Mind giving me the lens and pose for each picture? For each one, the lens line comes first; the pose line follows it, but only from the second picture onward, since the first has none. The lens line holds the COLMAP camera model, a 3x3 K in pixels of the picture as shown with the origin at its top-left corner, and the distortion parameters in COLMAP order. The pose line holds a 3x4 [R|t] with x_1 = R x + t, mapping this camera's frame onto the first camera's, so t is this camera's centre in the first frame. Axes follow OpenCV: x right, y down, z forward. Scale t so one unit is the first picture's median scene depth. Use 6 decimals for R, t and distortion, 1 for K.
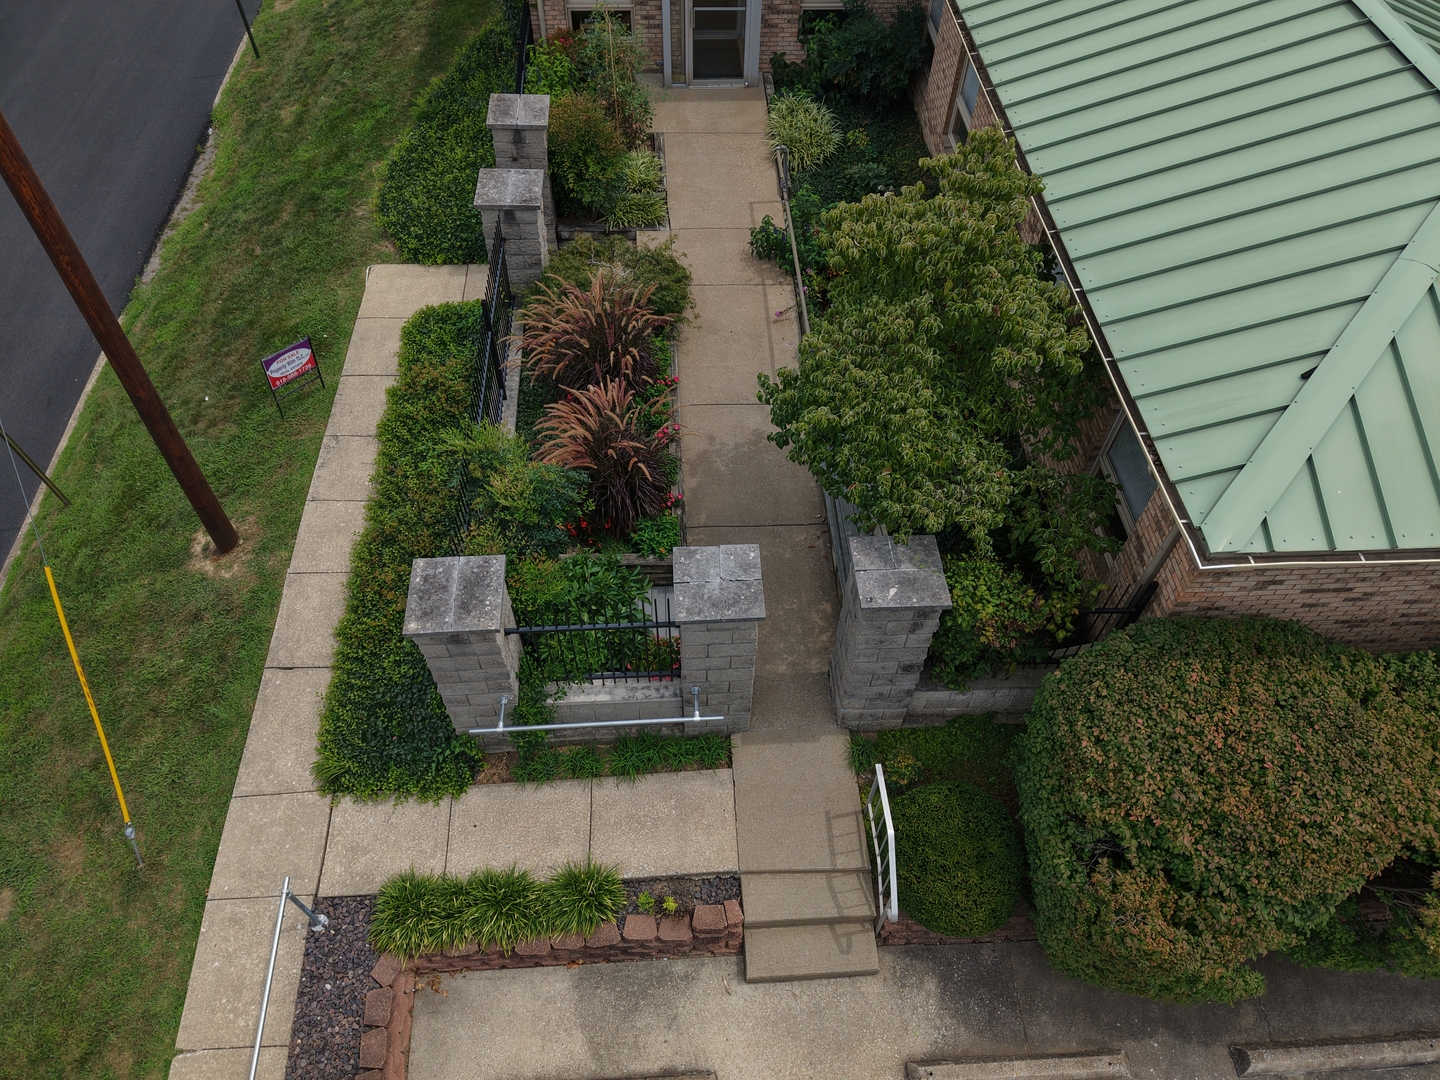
lens RADIAL K [[963.2, 0, 715.2], [0, 963.2, 543.1], [0, 0, 1]] dist [0.027816, -0.026821]
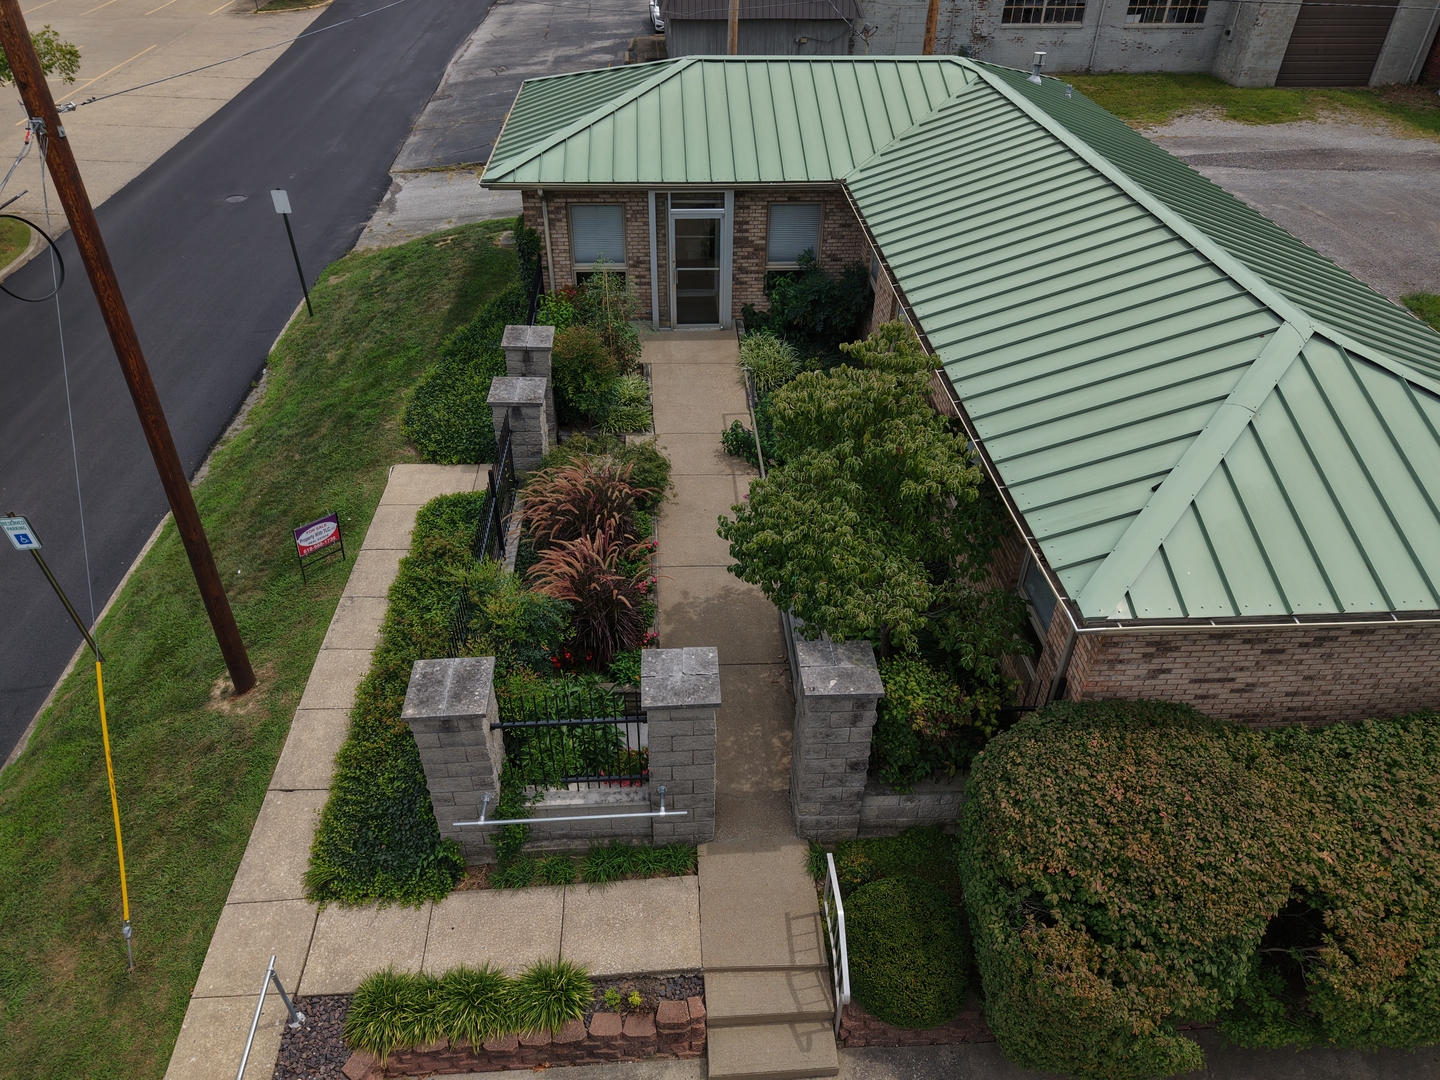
lens RADIAL K [[963.2, 0, 715.1], [0, 963.2, 541.5], [0, 0, 1]] dist [0.027816, -0.026821]
pose [[0.999980, -0.006175, -0.001003, 0.039802], [0.005683, 0.963669, -0.267039, 0.163698], [0.002615, 0.267028, 0.963685, -0.124114]]
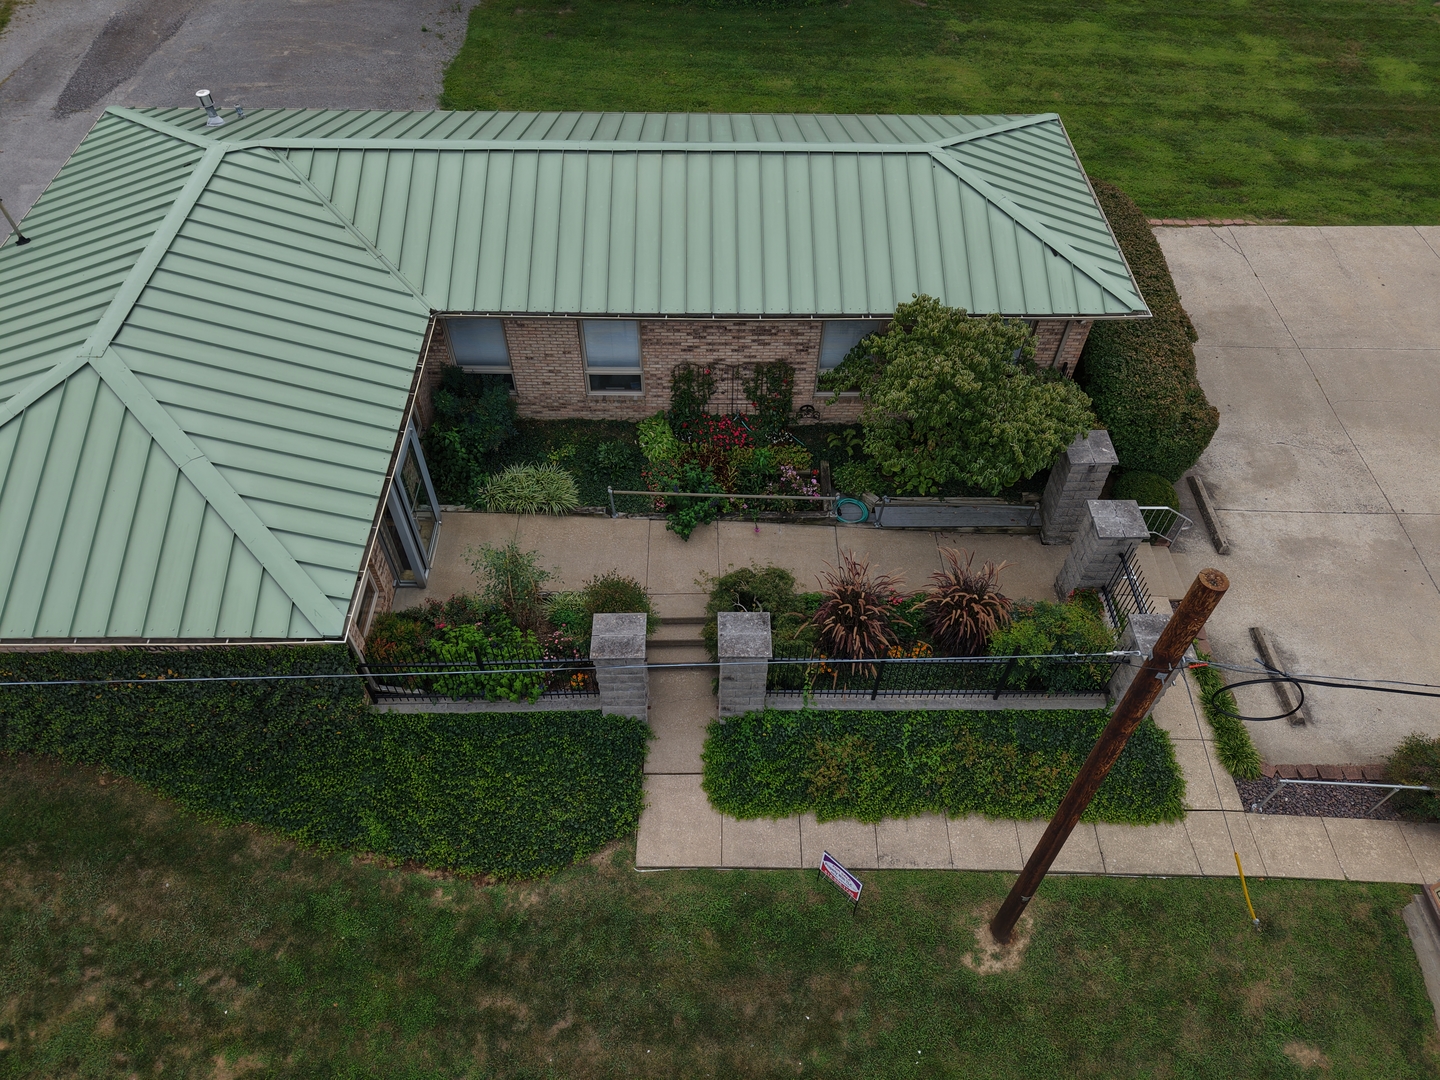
lens RADIAL K [[963.2, 0, 715.2], [0, 963.2, 544.9], [0, 0, 1]] dist [0.027816, -0.026821]
pose [[0.044342, -0.783857, 0.619357, -1.036396], [0.787526, 0.408885, 0.461102, -1.190685], [-0.614684, 0.467313, 0.635438, 0.278236]]
